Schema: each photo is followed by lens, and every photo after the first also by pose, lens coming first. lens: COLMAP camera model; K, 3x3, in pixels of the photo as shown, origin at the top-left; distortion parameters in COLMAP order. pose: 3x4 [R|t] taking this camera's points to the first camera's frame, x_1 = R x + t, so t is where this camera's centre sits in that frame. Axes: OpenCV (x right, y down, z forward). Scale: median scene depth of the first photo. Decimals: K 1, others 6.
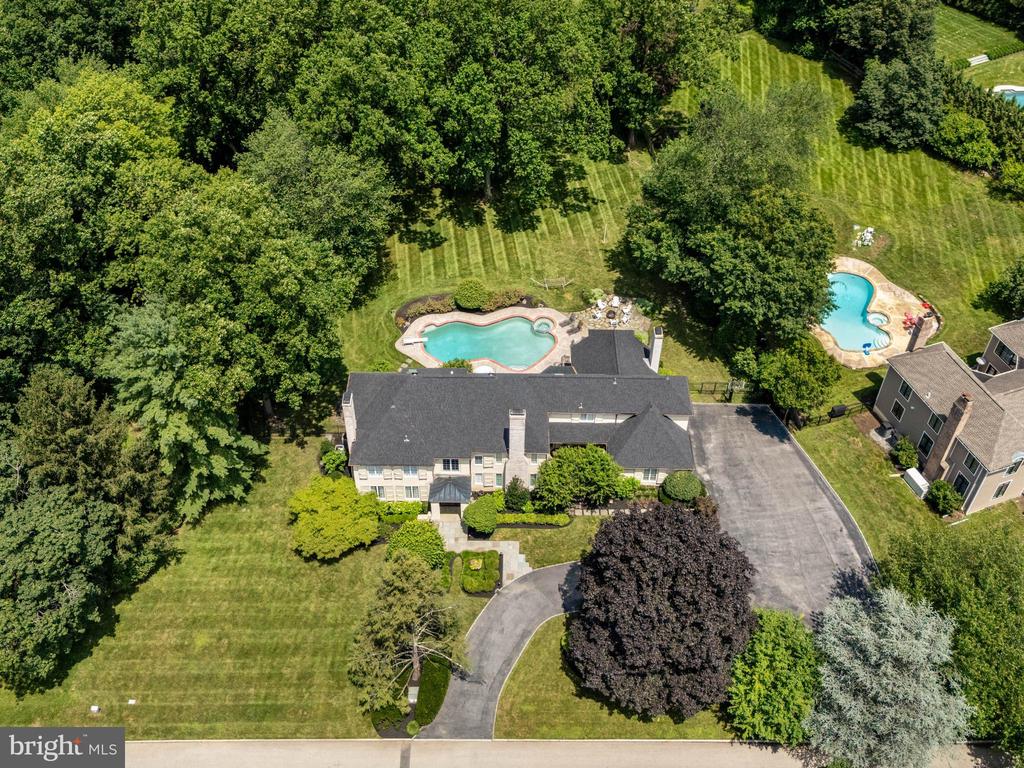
lens RADIAL K [[757.5, 0, 512.0], [0, 757.5, 384.0], [0, 0, 1]] dist [0.046645, -0.000607]
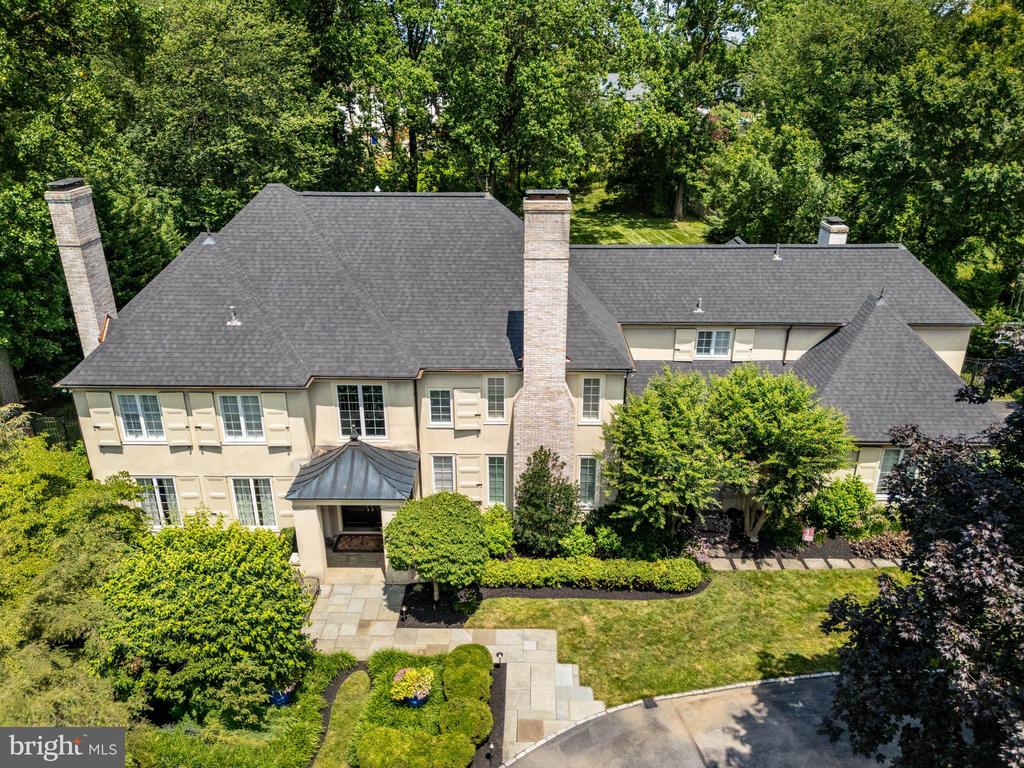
lens RADIAL K [[792.1, 0, 512.0], [0, 792.1, 384.0], [0, 0, 1]] dist [0.060725, 0.000149]
pose [[0.999885, -0.006558, -0.013665, -0.004031], [0.001809, 0.946753, -0.321957, 0.215952], [0.015049, 0.321895, 0.946656, 0.638600]]
